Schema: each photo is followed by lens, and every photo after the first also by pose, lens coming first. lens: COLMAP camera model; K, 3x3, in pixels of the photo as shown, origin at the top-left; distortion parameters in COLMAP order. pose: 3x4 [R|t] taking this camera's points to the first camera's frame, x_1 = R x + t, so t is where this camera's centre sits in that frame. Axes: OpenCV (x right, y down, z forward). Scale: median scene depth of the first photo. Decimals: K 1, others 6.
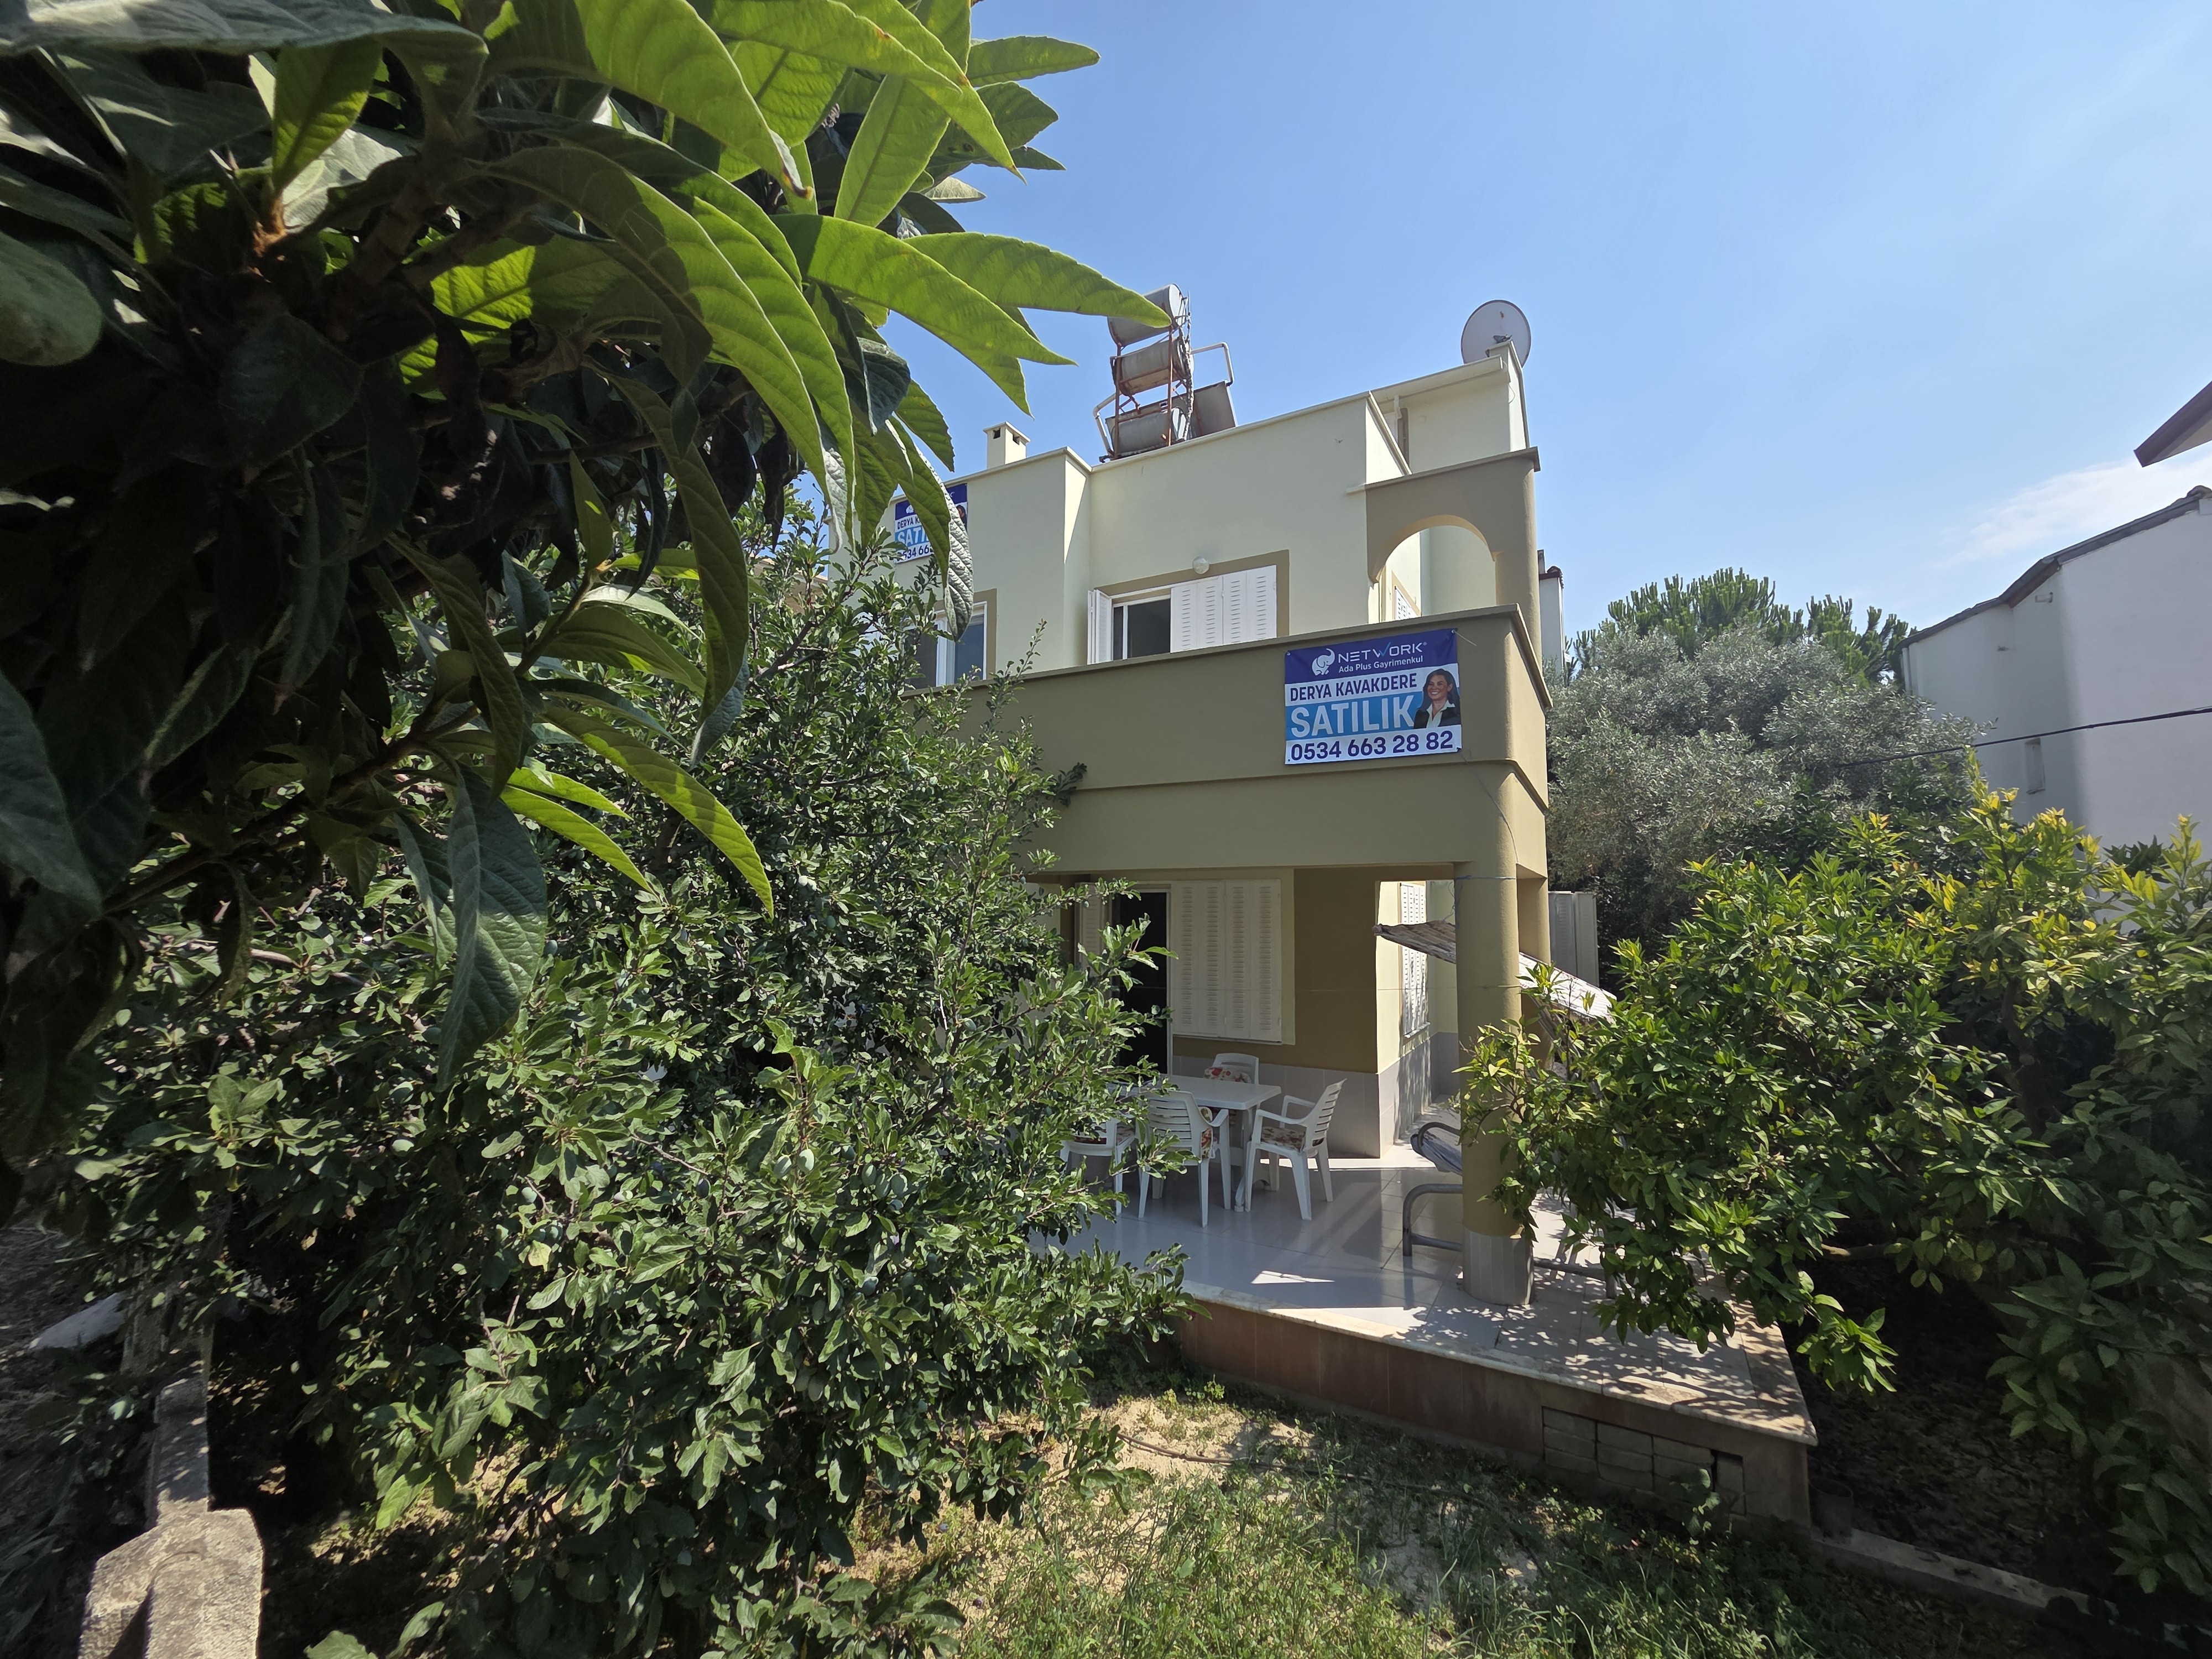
lens RADIAL K [[904.2, 0, 1113.1], [0, 904.2, 817.3], [0, 0, 1]] dist [-0.000335, 0.000603]
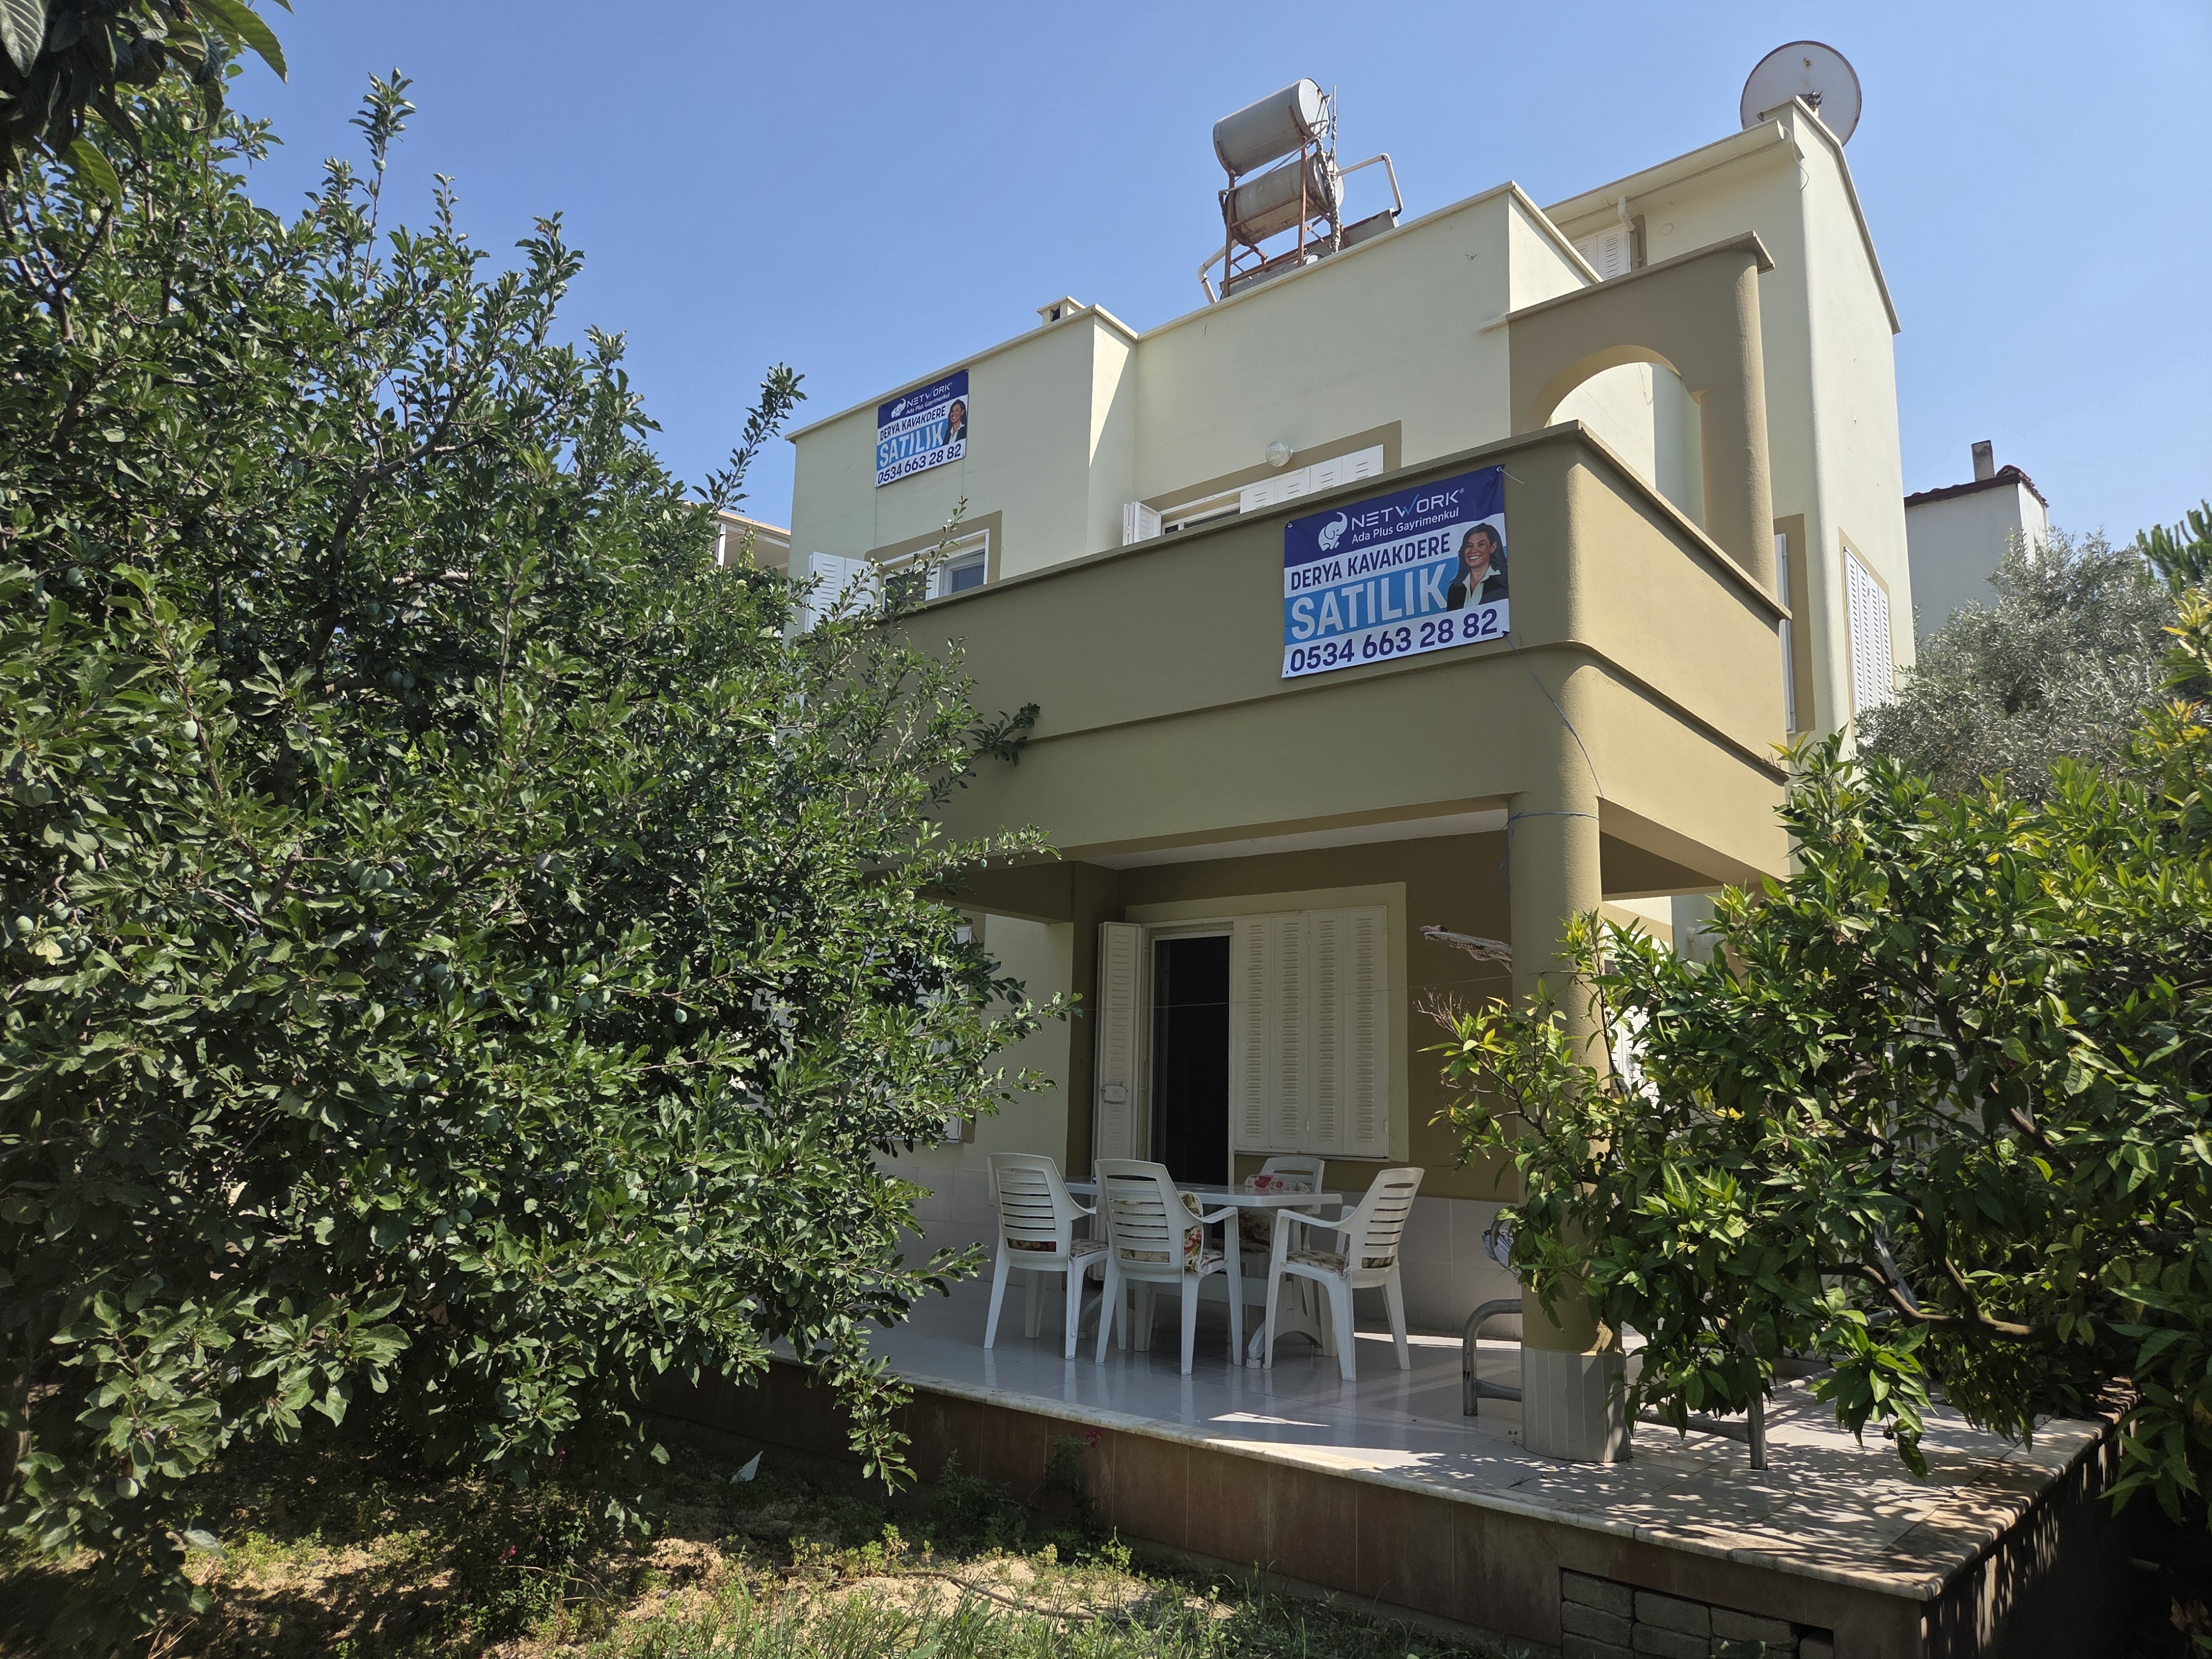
lens RADIAL K [[1478.7, 0, 1107.3], [0, 1478.7, 801.5], [0, 0, 1]] dist [0.069604, -0.056898]
pose [[0.982791, -0.014091, -0.184184, 0.272159], [-0.006810, 0.993645, -0.112355, 0.169956], [0.184597, 0.111676, 0.976449, -0.139330]]
